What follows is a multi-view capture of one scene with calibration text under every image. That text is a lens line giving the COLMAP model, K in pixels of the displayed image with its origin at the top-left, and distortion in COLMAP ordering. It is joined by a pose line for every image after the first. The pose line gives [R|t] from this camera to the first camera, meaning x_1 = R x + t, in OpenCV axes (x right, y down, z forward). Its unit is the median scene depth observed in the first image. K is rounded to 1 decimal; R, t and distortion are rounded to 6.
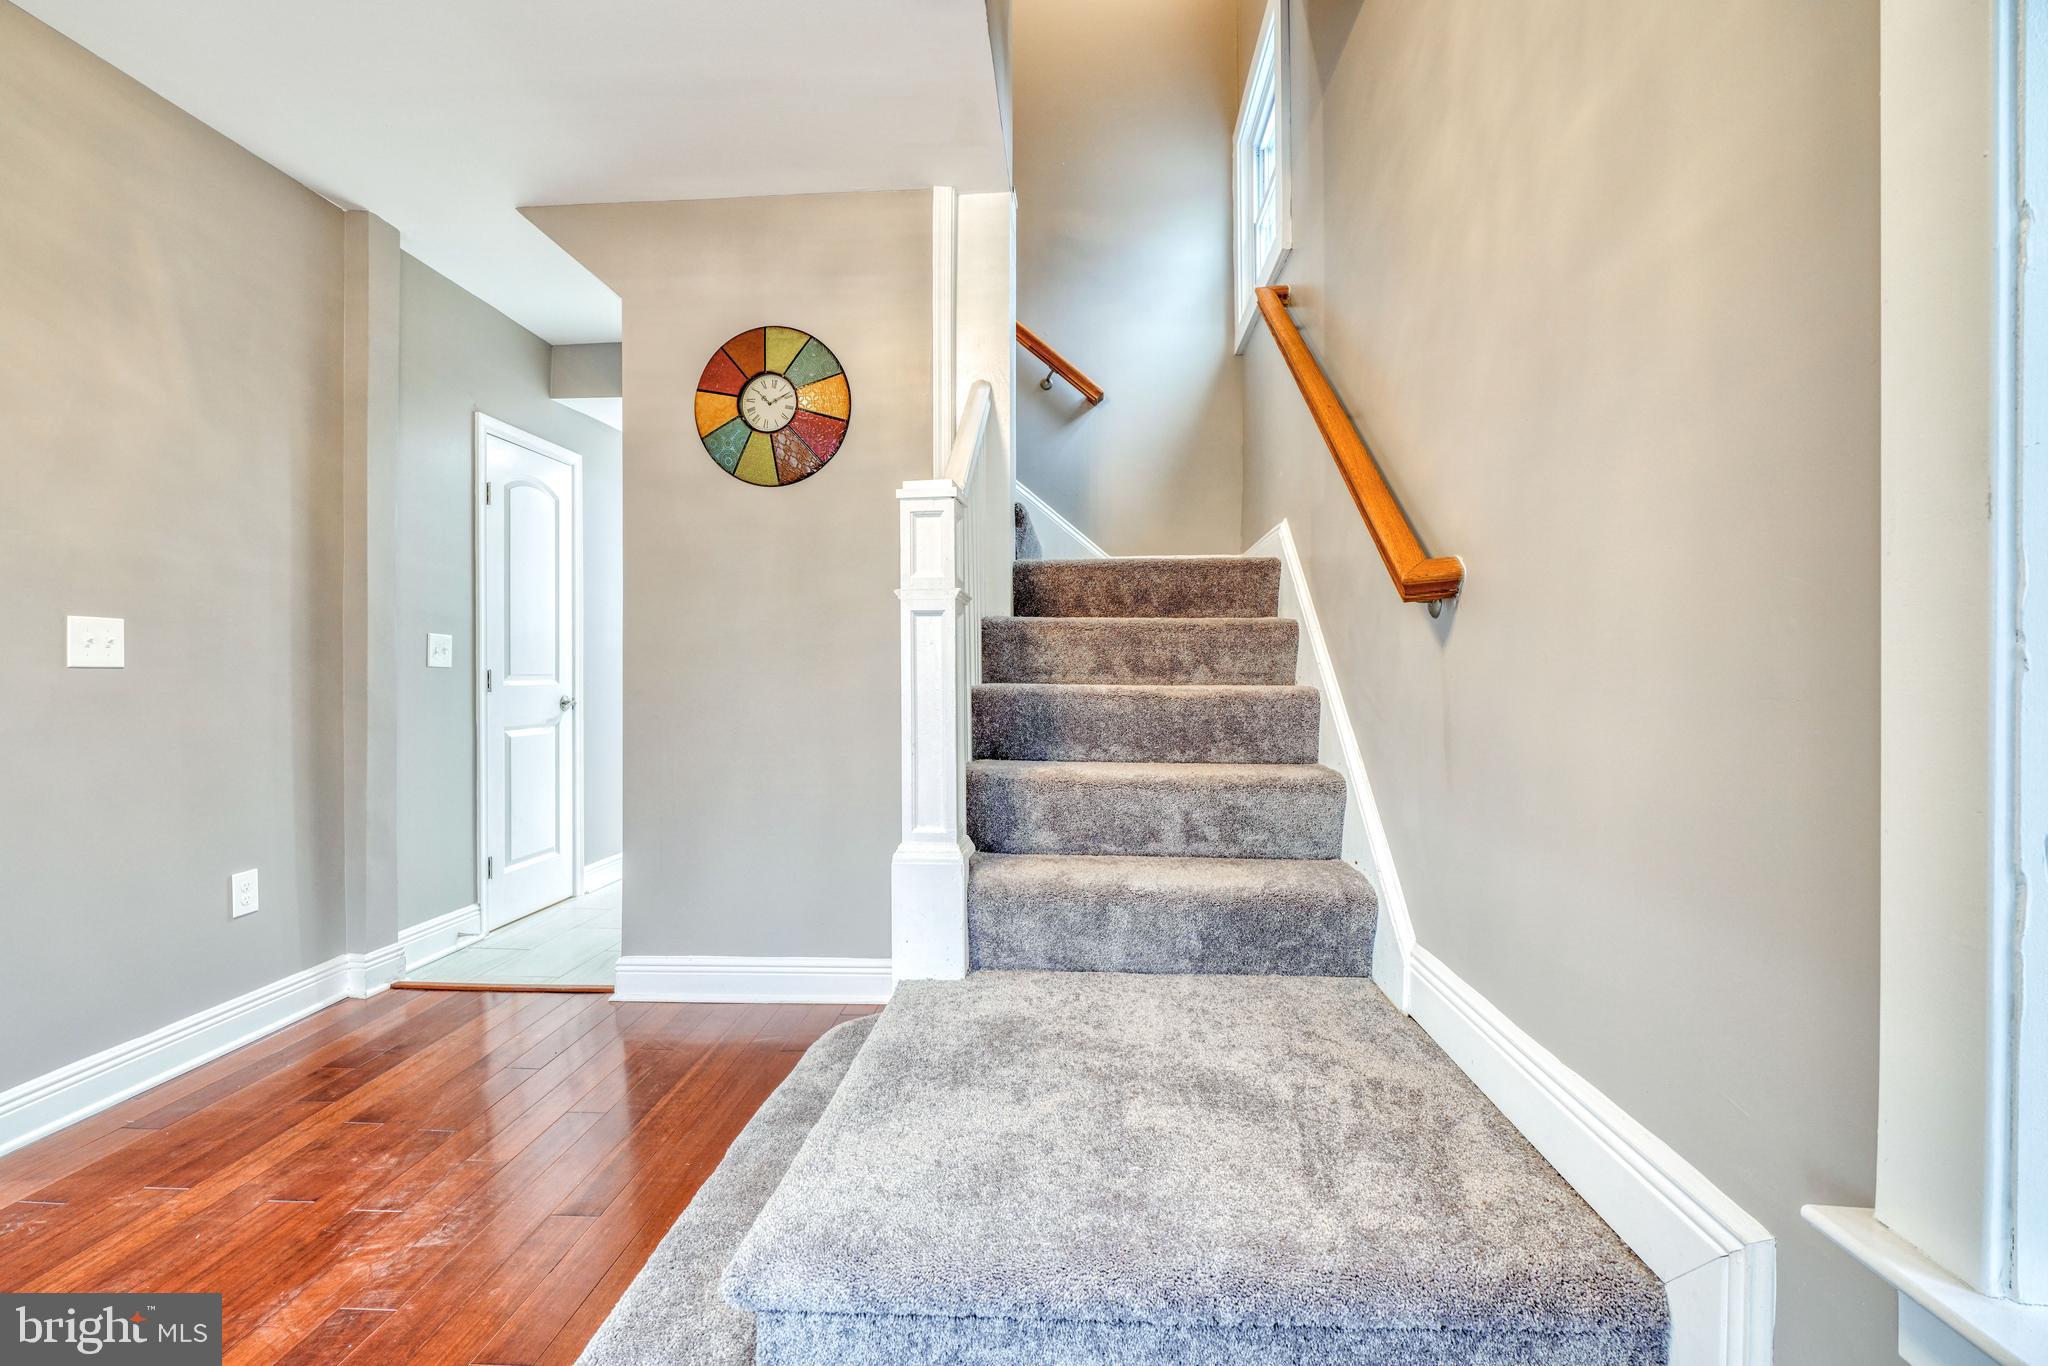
lens RADIAL K [[909.4, 0, 1020.5], [0, 909.4, 681.2], [0, 0, 1]] dist [-0.012034, 0.005440]
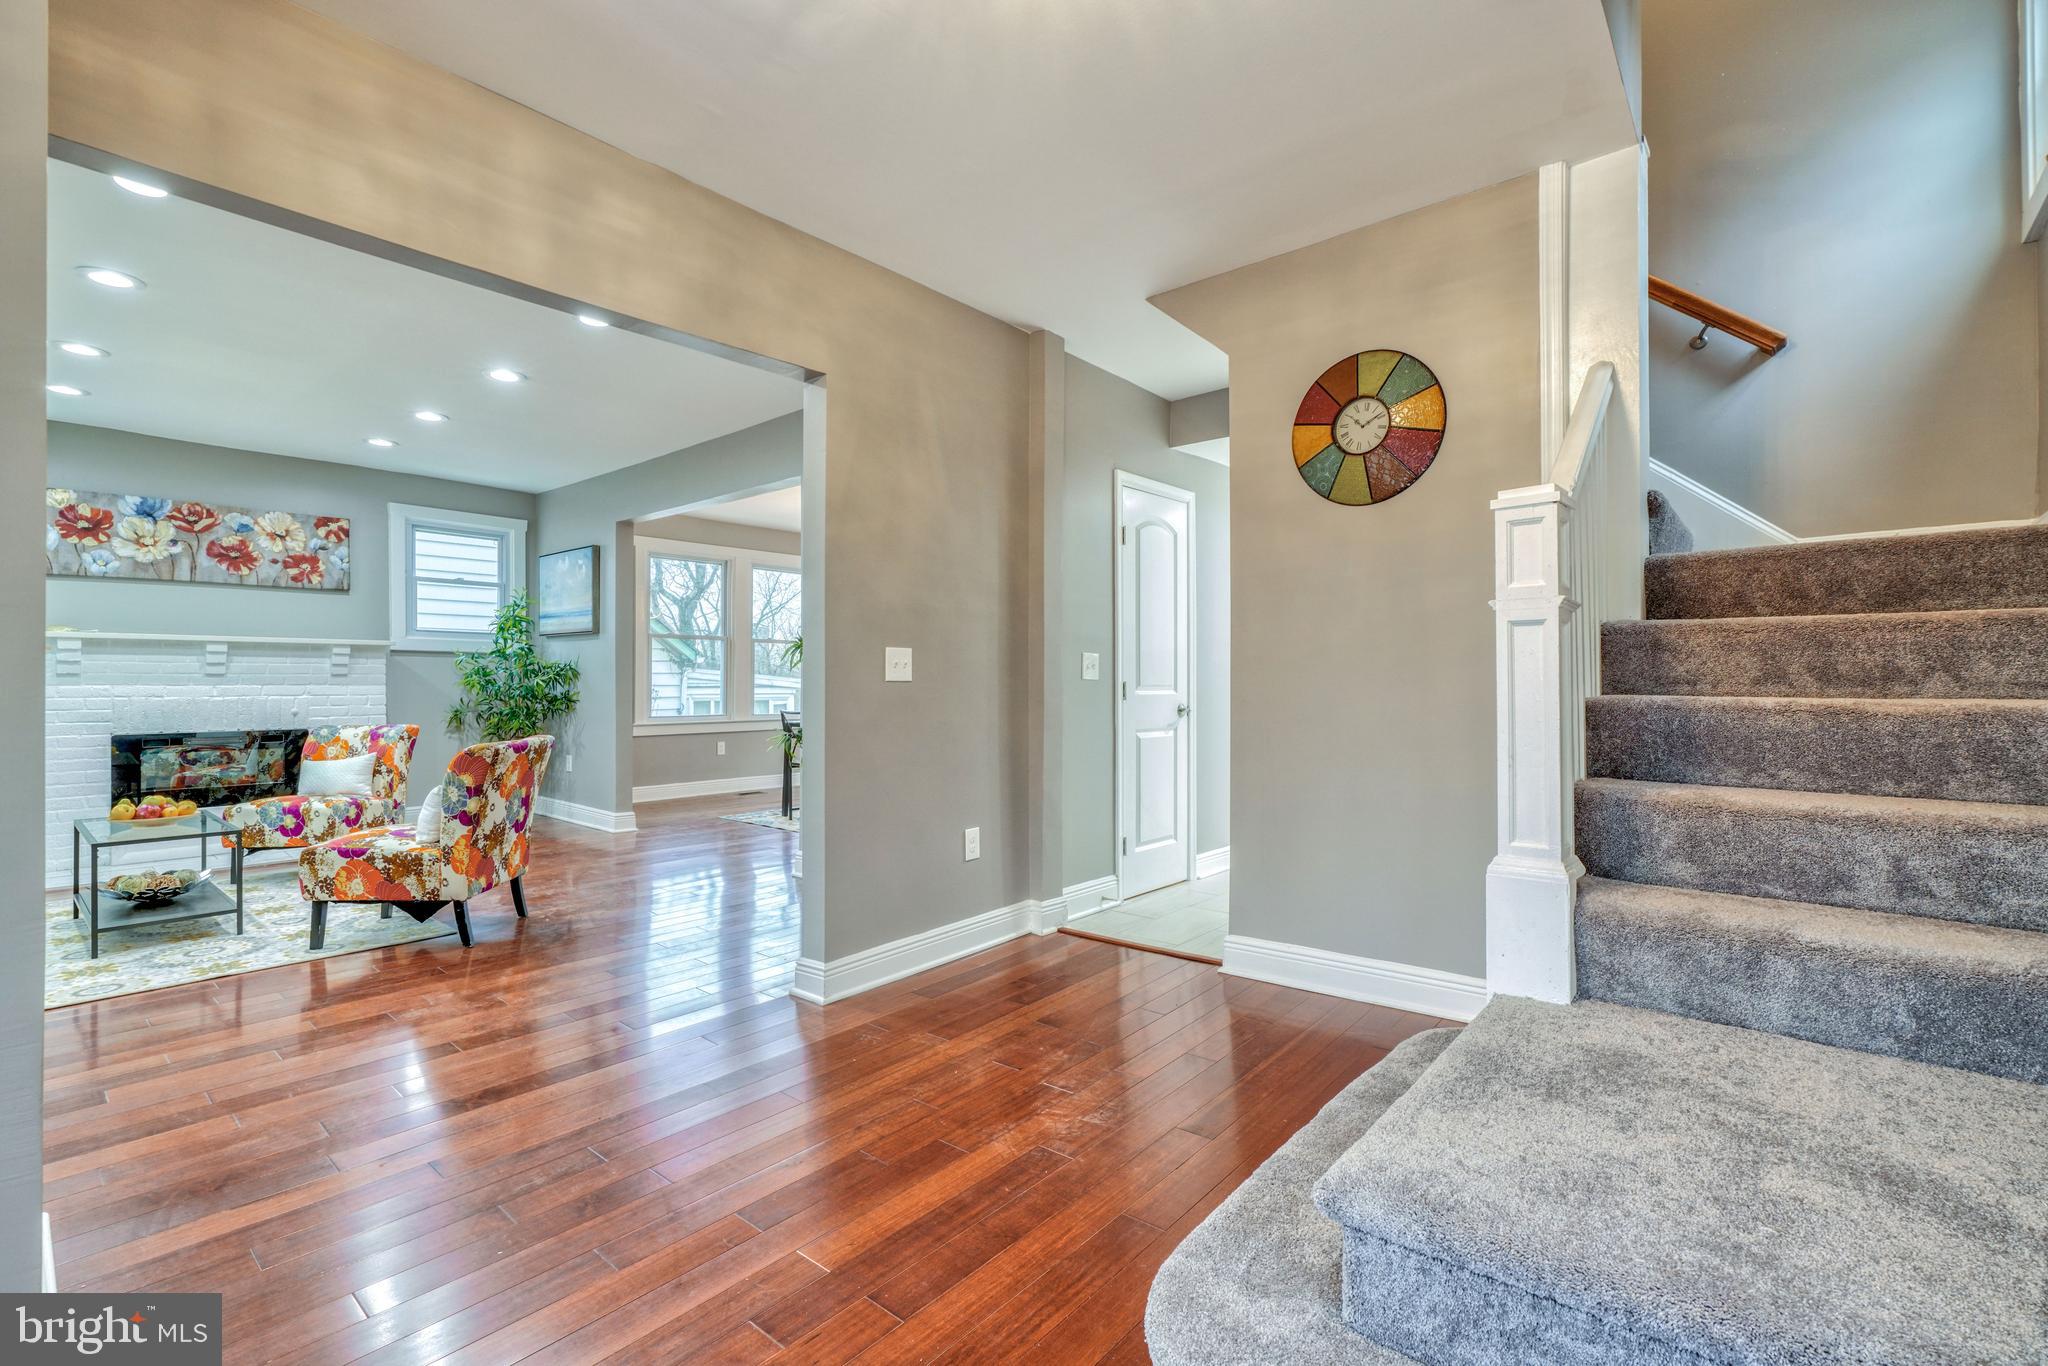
lens RADIAL K [[909.4, 0, 1020.5], [0, 909.4, 681.2], [0, 0, 1]] dist [-0.012034, 0.005440]
pose [[0.804929, -0.003780, -0.593359, 0.033518], [-0.002876, 0.999943, -0.010272, -0.000389], [0.593364, 0.009975, 0.804873, -0.094913]]
